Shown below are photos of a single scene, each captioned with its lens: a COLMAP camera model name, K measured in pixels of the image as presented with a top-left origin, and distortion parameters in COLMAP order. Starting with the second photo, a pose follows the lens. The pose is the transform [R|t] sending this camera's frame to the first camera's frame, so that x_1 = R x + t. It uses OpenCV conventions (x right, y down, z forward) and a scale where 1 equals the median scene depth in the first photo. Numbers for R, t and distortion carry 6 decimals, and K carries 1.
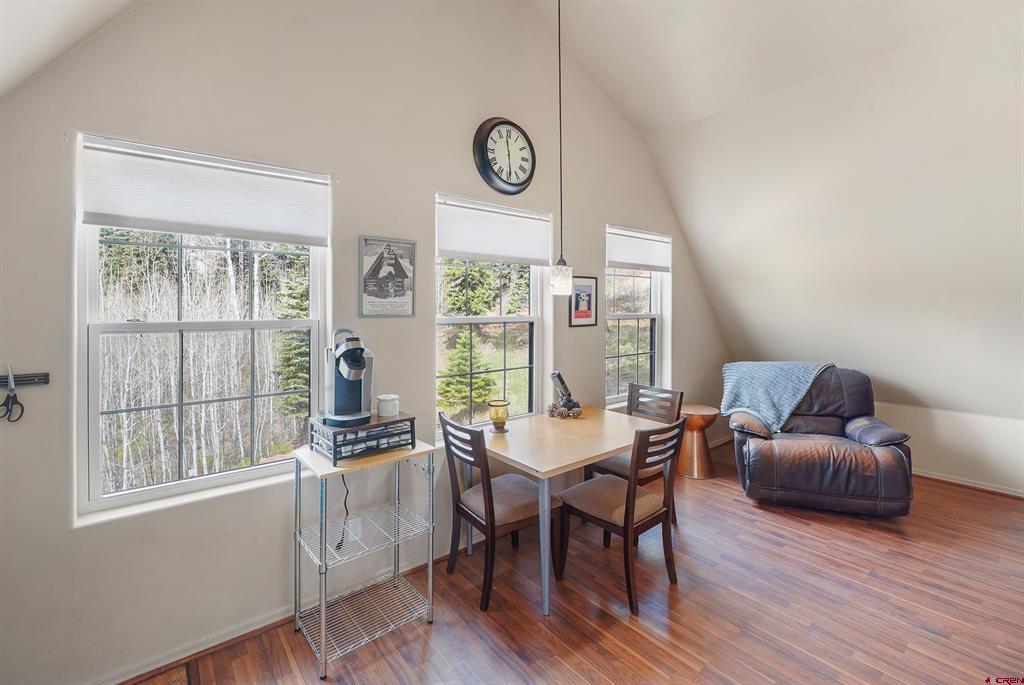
lens RADIAL K [[454.0, 0, 518.8], [0, 454.0, 304.5], [0, 0, 1]] dist [-0.001450, -0.000015]
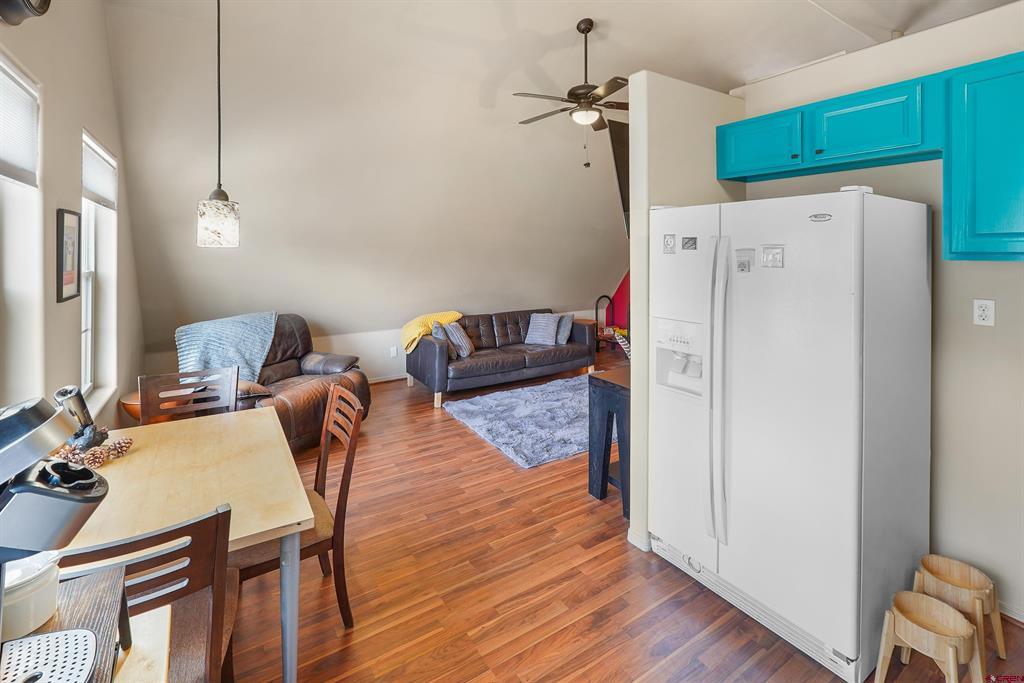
lens RADIAL K [[459.4, 0, 506.8], [0, 459.4, 249.2], [0, 0, 1]] dist [-0.001552, -0.000333]
pose [[0.128177, 0.004358, 0.991742, -0.379617], [-0.002051, 0.999989, -0.004130, -0.013220], [-0.991749, -0.001504, 0.128185, 0.408495]]
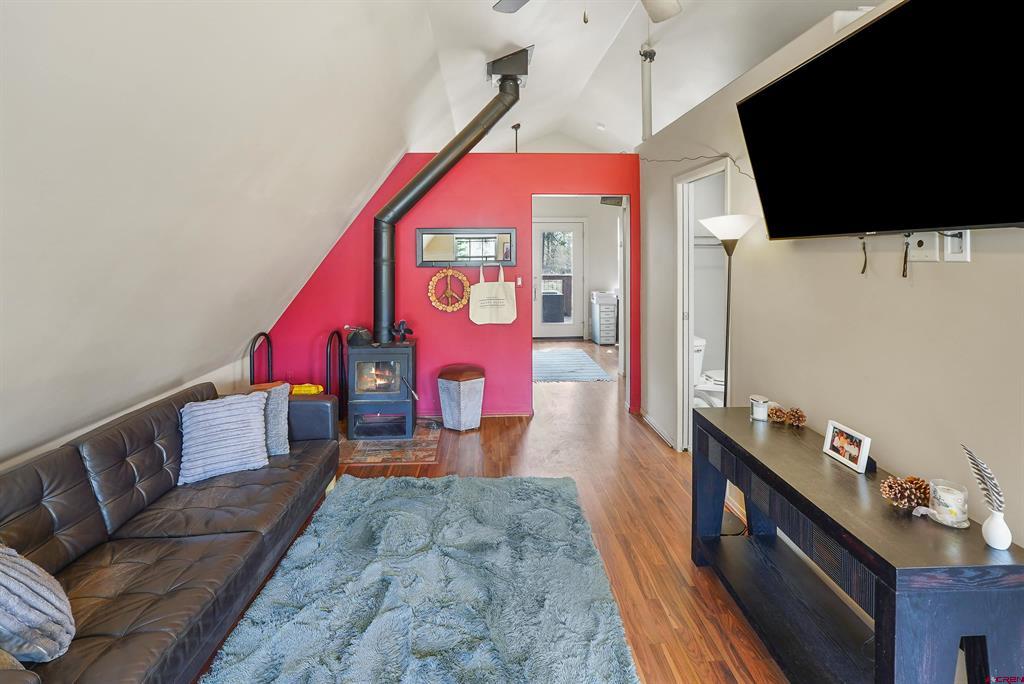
lens RADIAL K [[465.7, 0, 511.4], [0, 465.7, 252.8], [0, 0, 1]] dist [-0.002454, -0.000384]
pose [[-0.793764, 0.005209, 0.608204, 0.550787], [0.003444, 0.999986, -0.004071, -0.012554], [-0.608216, -0.001137, -0.793771, 0.825021]]
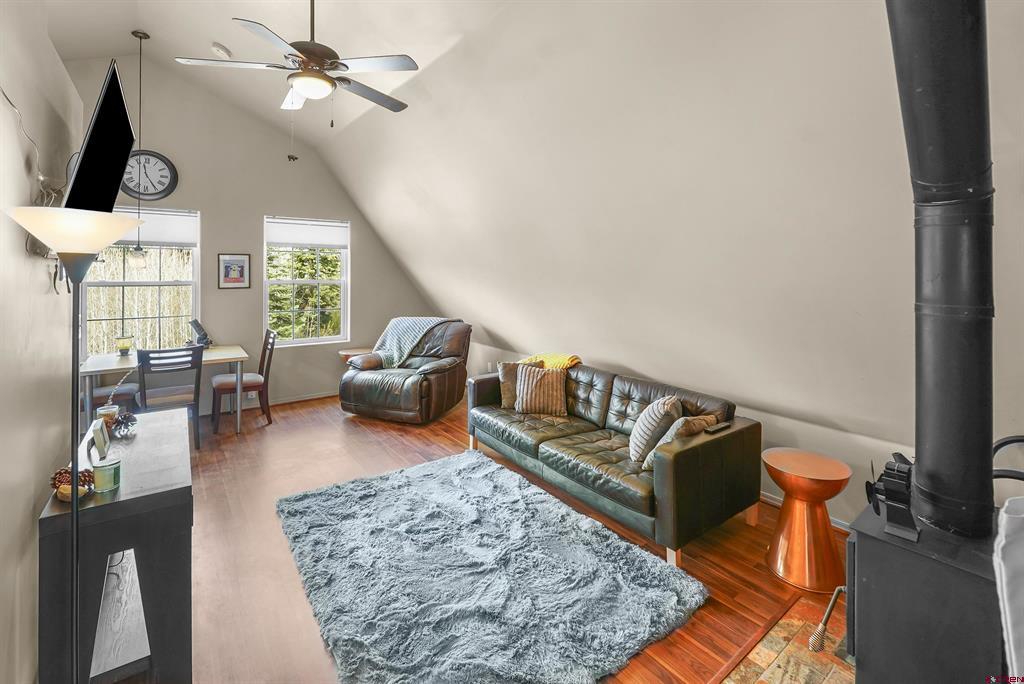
lens RADIAL K [[463.6, 0, 520.3], [0, 463.6, 265.3], [0, 0, 1]] dist [-0.002420, -0.000062]
pose [[0.999039, 0.010131, -0.042634, 1.171523], [-0.010269, 0.999943, -0.003017, -0.031689], [0.042601, 0.003452, 0.999086, -0.444096]]
